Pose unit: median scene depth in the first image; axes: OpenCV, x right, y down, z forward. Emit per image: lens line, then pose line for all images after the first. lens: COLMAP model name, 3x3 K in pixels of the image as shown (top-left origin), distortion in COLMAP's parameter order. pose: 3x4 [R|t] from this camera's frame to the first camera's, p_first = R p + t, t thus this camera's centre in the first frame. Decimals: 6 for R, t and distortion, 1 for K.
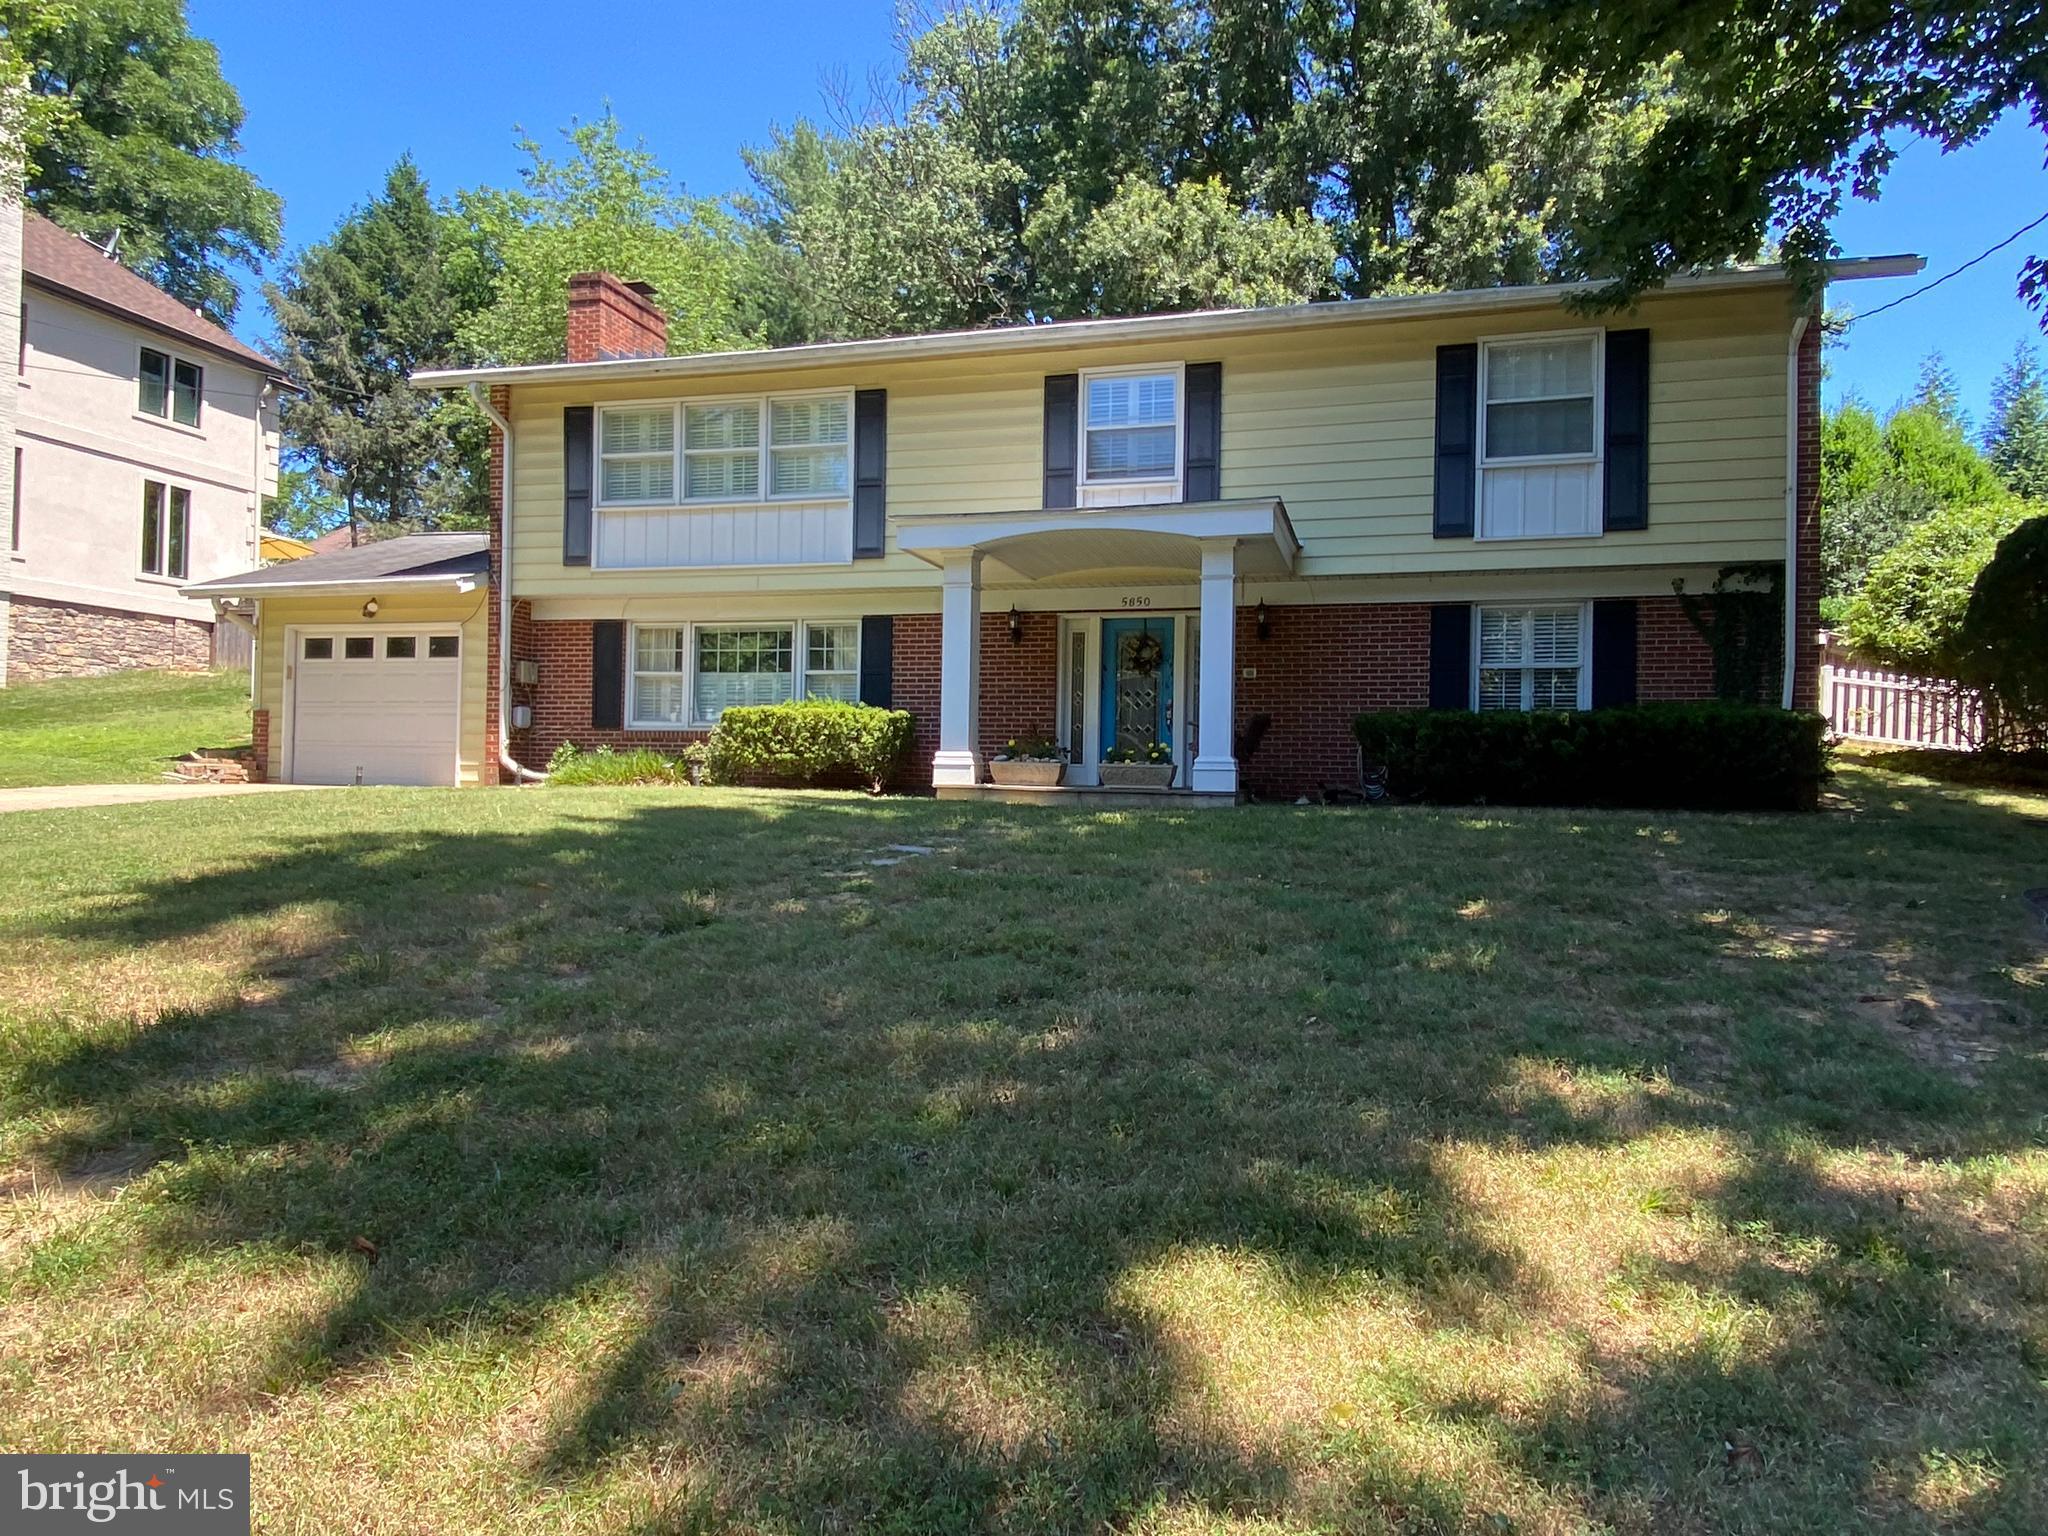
lens RADIAL K [[1299.9, 0, 1024.9], [0, 1299.9, 766.2], [0, 0, 1]] dist [0.011241, -0.001637]
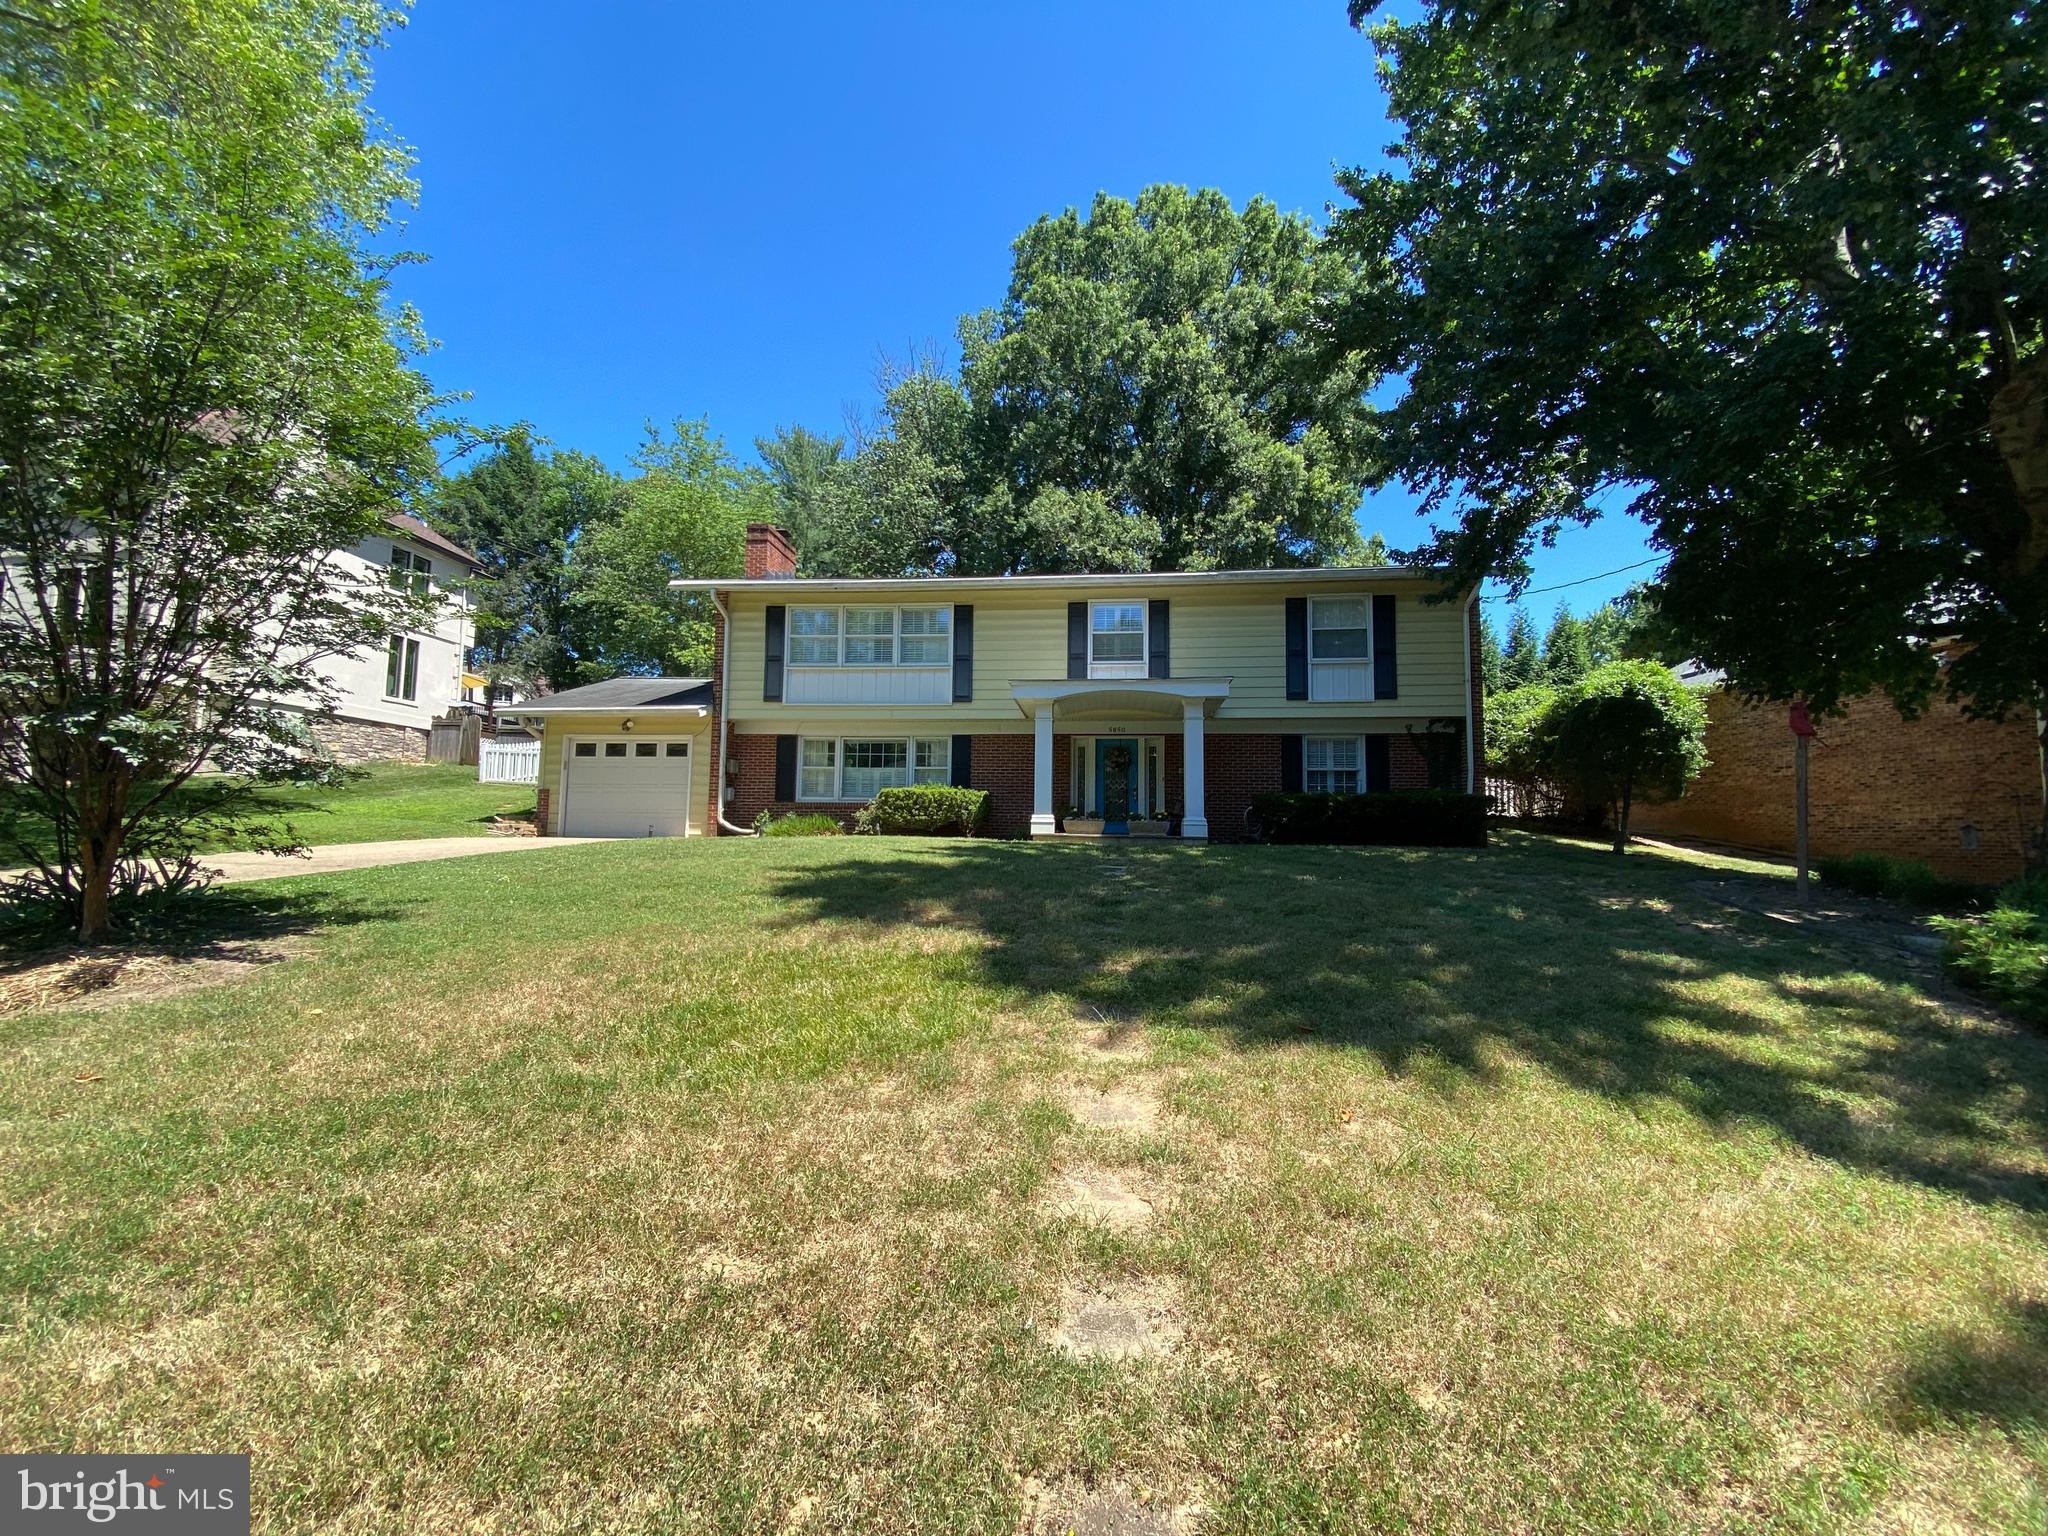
lens RADIAL K [[819.2, 0, 1023.0], [0, 819.2, 769.0], [0, 0, 1]] dist [0.012673, -0.000098]
pose [[0.983590, 0.010552, 0.180110, -0.219528], [0.002567, 0.997369, -0.072451, 0.005791], [-0.180401, 0.071725, 0.980975, -0.059745]]
